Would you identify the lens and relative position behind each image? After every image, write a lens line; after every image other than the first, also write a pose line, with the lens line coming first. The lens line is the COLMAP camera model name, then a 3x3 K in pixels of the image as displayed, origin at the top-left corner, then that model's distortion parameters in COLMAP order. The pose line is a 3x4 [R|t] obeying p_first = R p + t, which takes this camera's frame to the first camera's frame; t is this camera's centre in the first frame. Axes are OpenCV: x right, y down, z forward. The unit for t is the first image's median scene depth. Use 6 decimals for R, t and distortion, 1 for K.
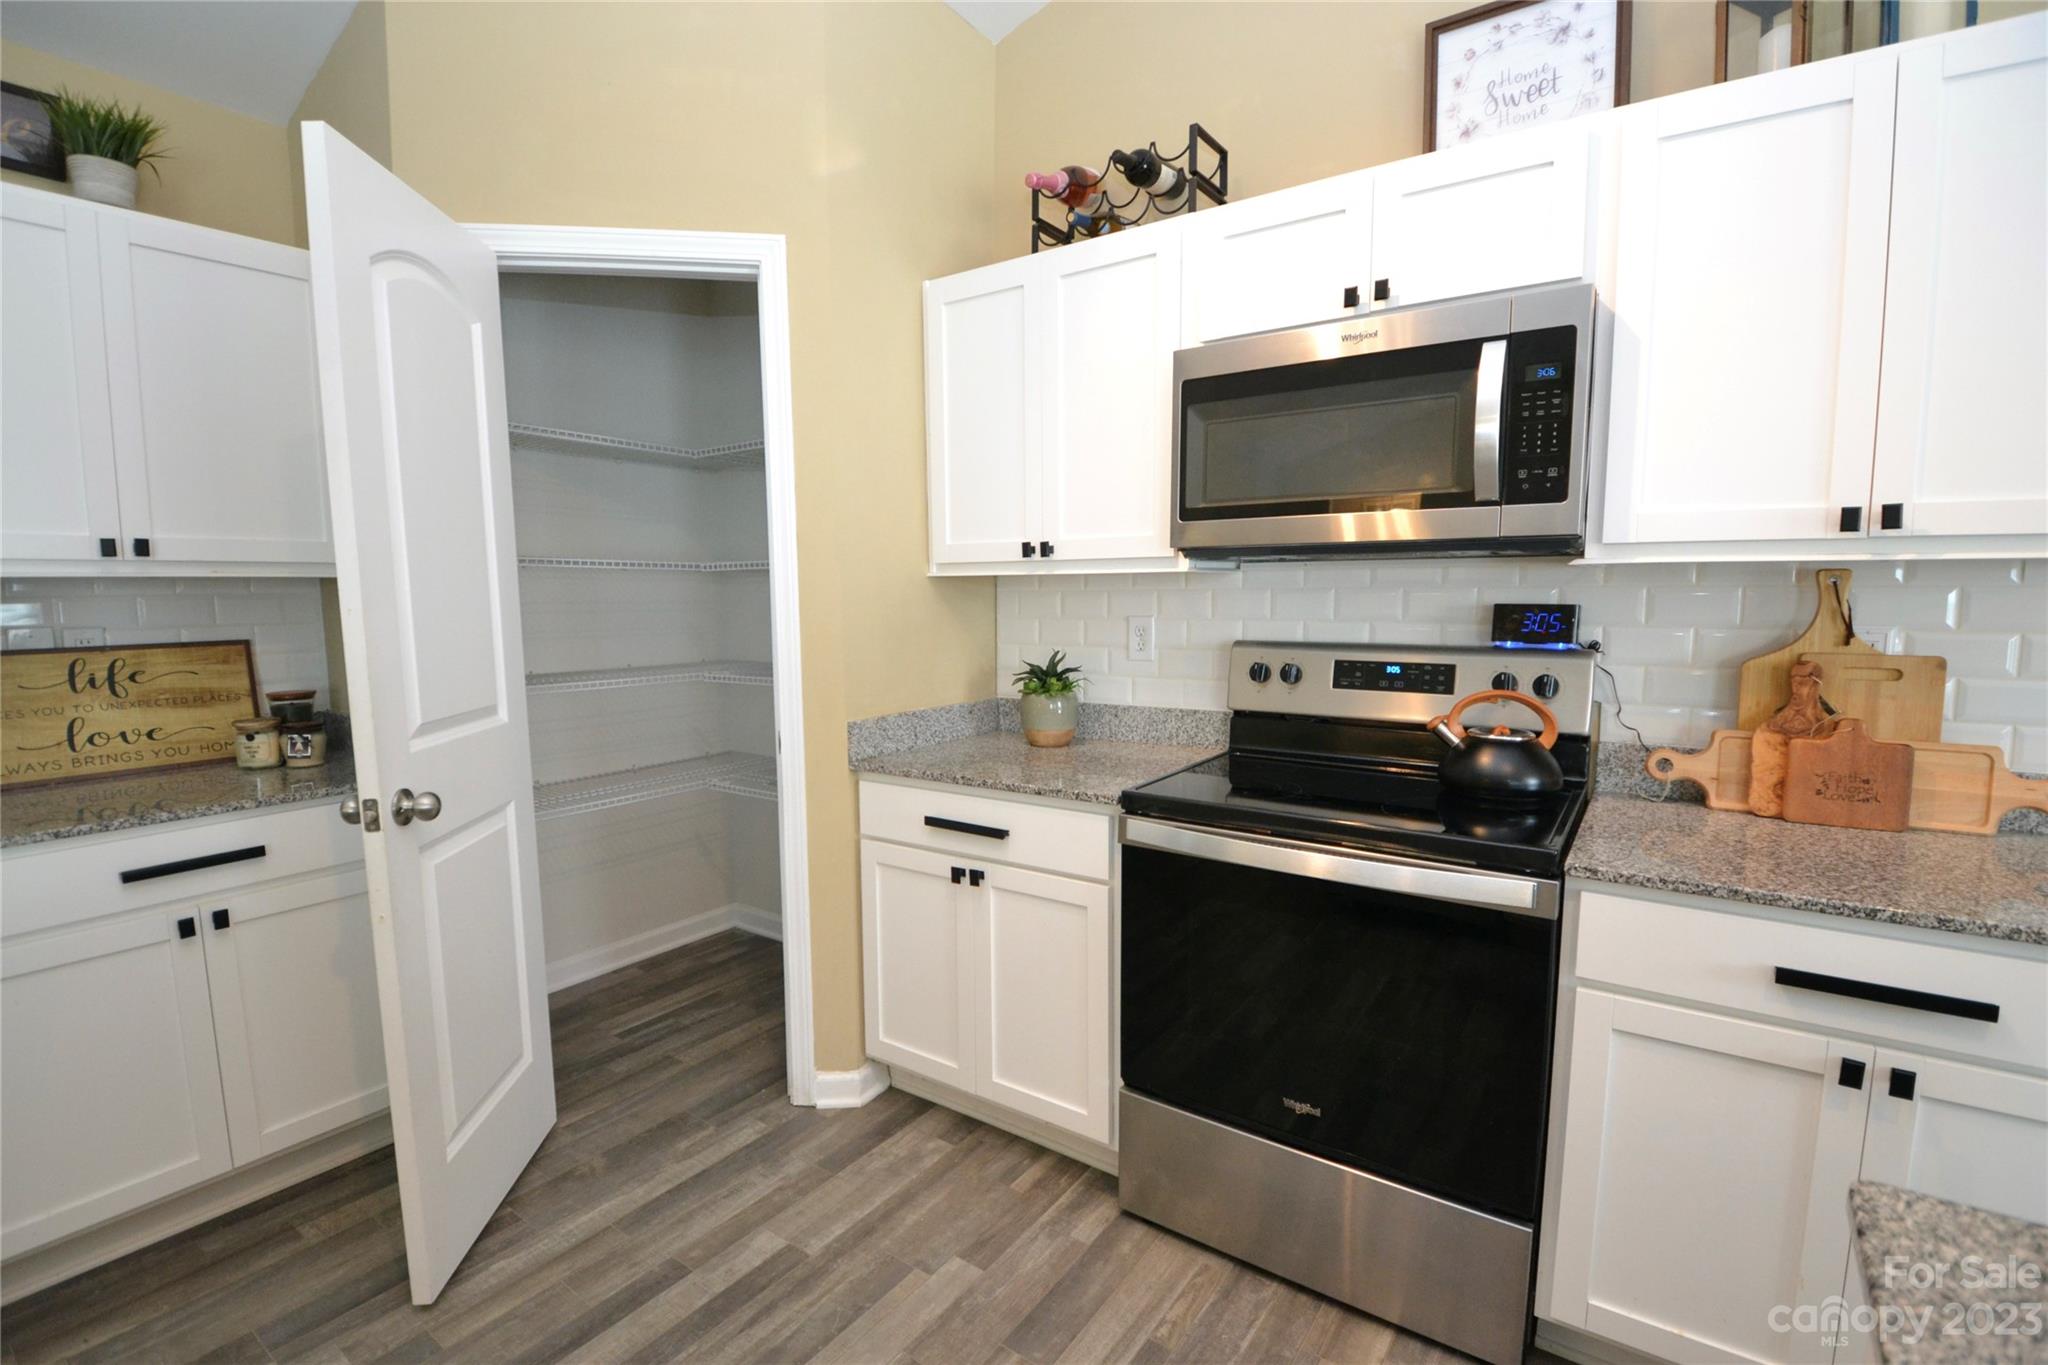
lens RADIAL K [[916.3, 0, 1009.1], [0, 916.3, 691.4], [0, 0, 1]] dist [0.019750, -0.032677]
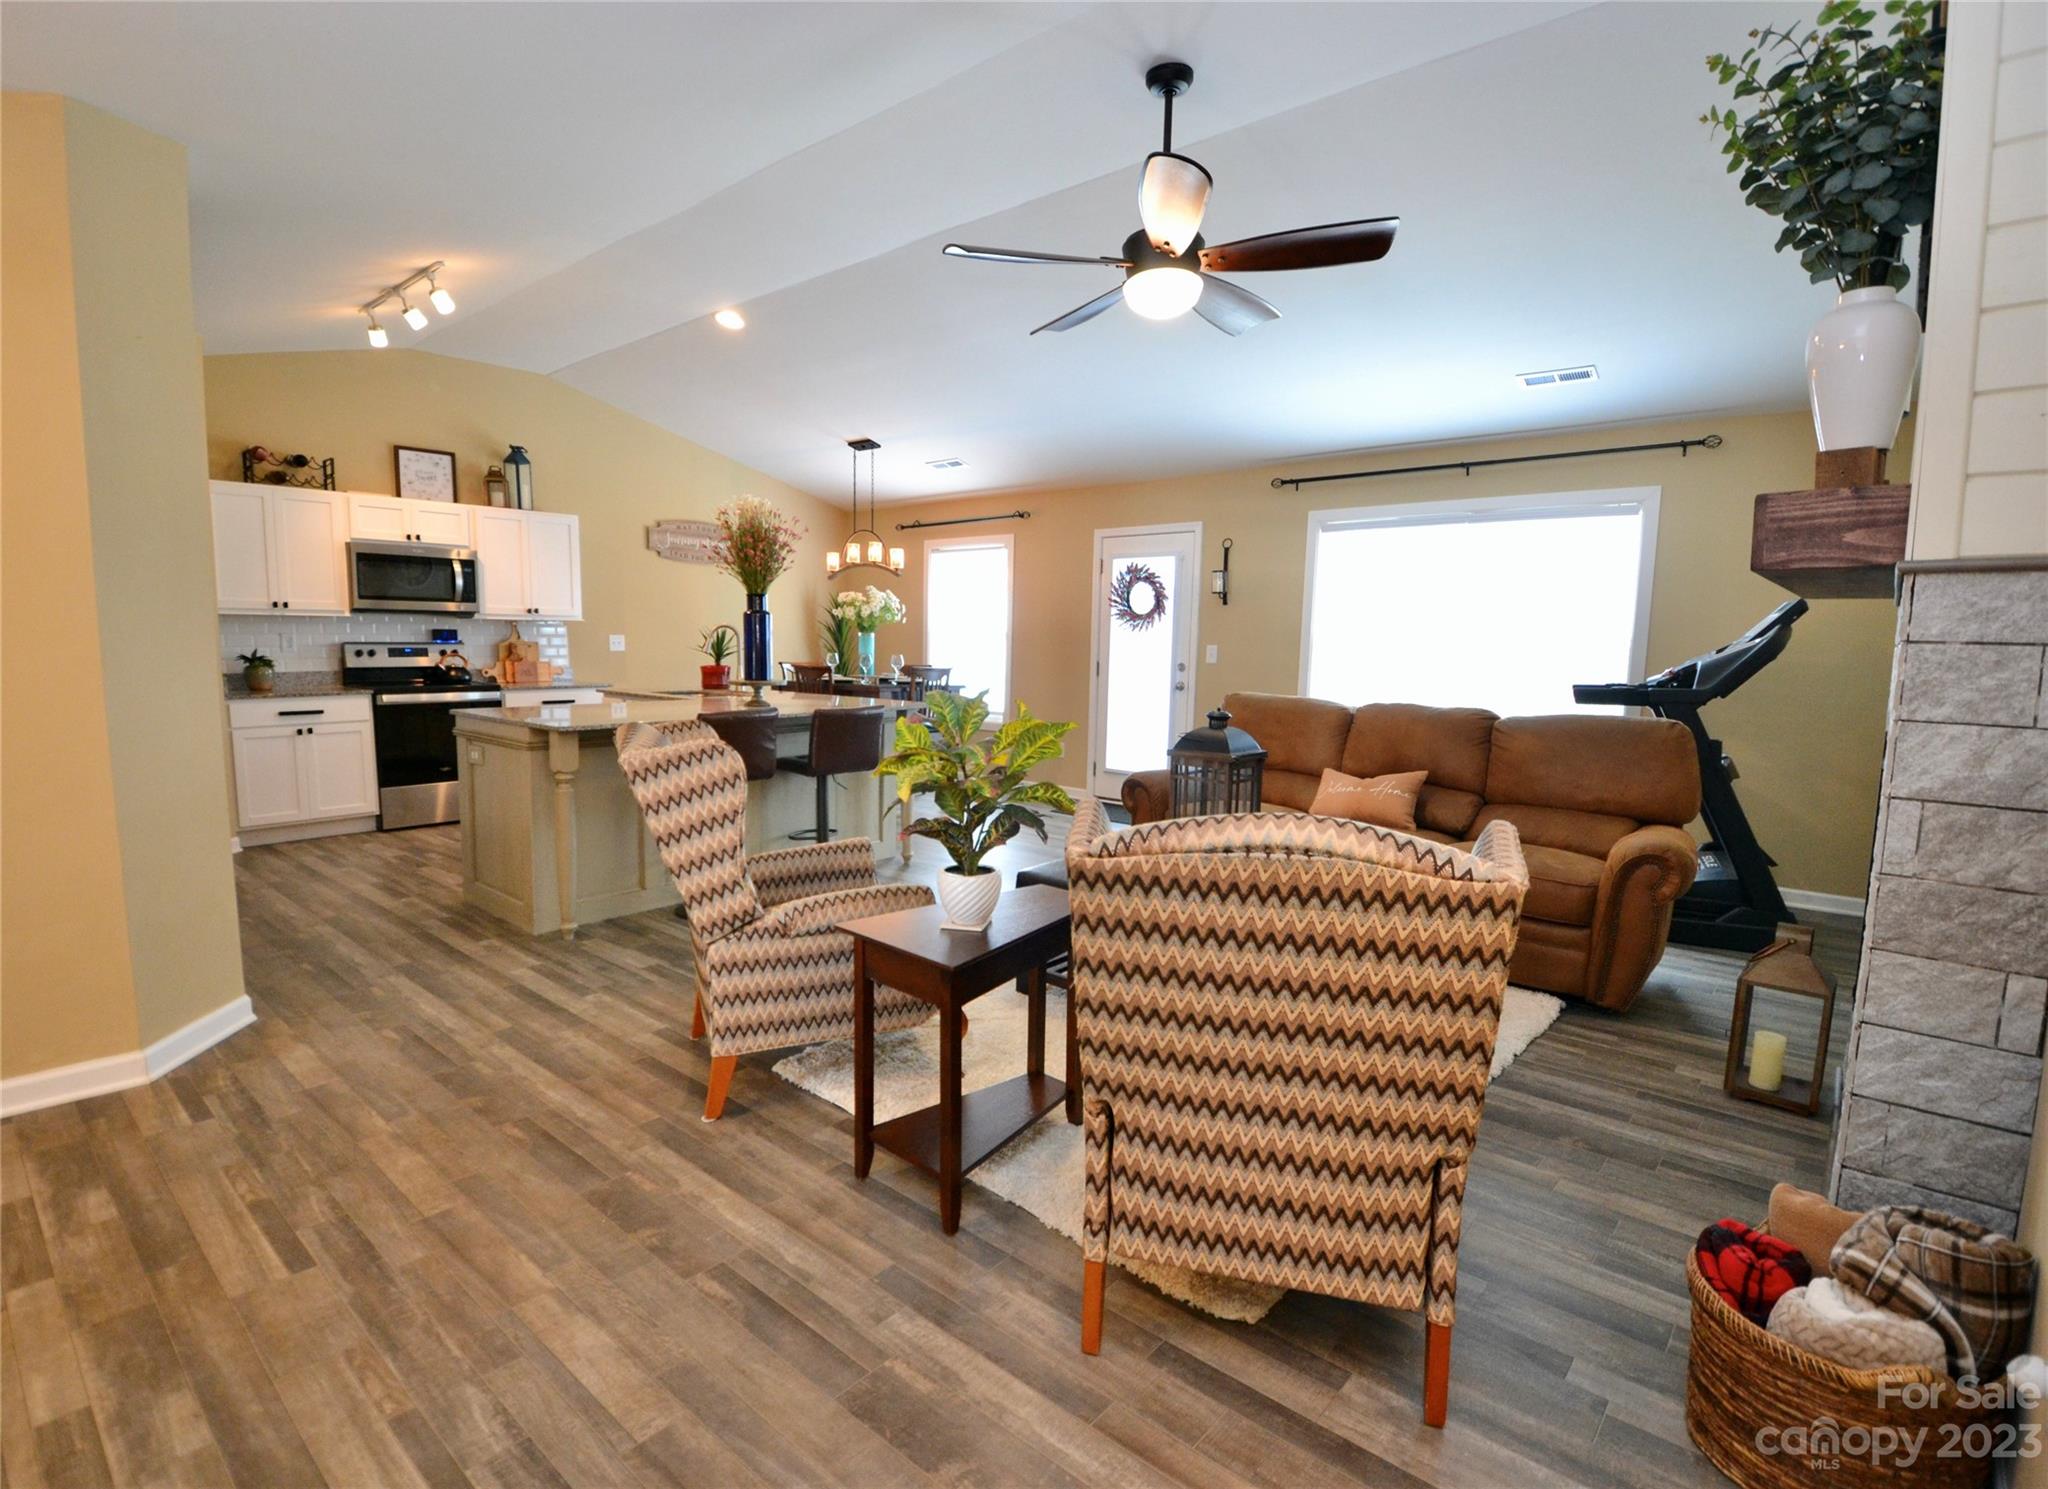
lens RADIAL K [[1000.0, 0, 1008.6], [0, 1000.0, 750.0], [0, 0, 1]] dist [0.012450, -0.027866]
pose [[0.087172, -0.106018, 0.990536, -2.844017], [0.092322, 0.990902, 0.097932, 0.169600], [-0.991906, 0.082911, 0.096166, -1.325397]]
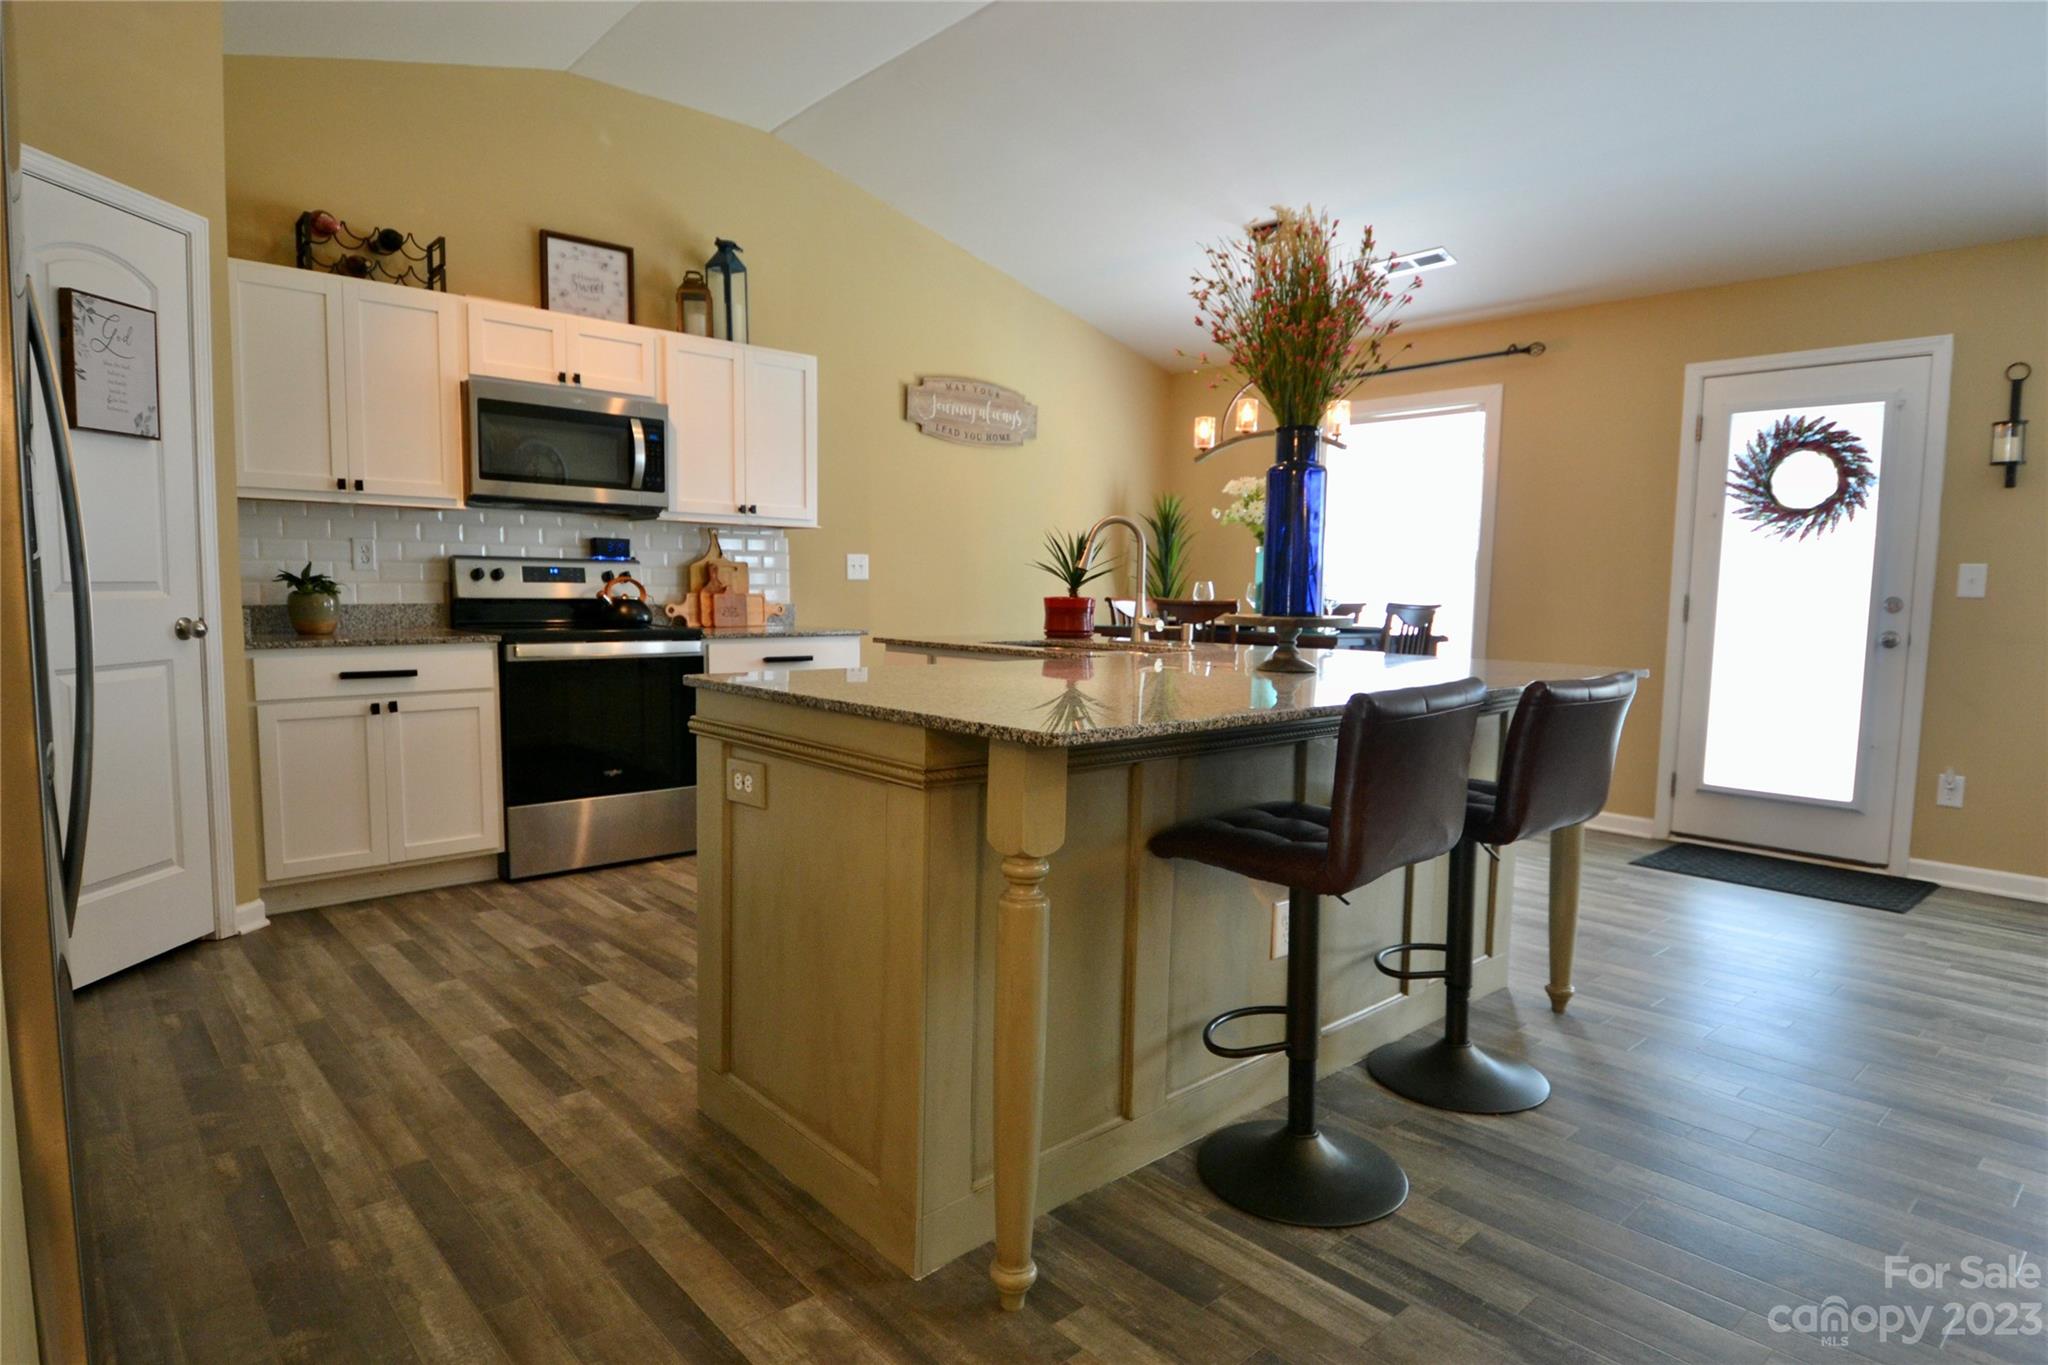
lens RADIAL K [[1131.1, 0, 1013.5], [0, 1131.1, 681.1], [0, 0, 1]] dist [0.038292, -0.053590]
pose [[0.208789, -0.073762, 0.975175, -1.684725], [0.088877, 0.994456, 0.056191, 0.154851], [-0.973914, 0.074938, 0.214187, -0.383159]]
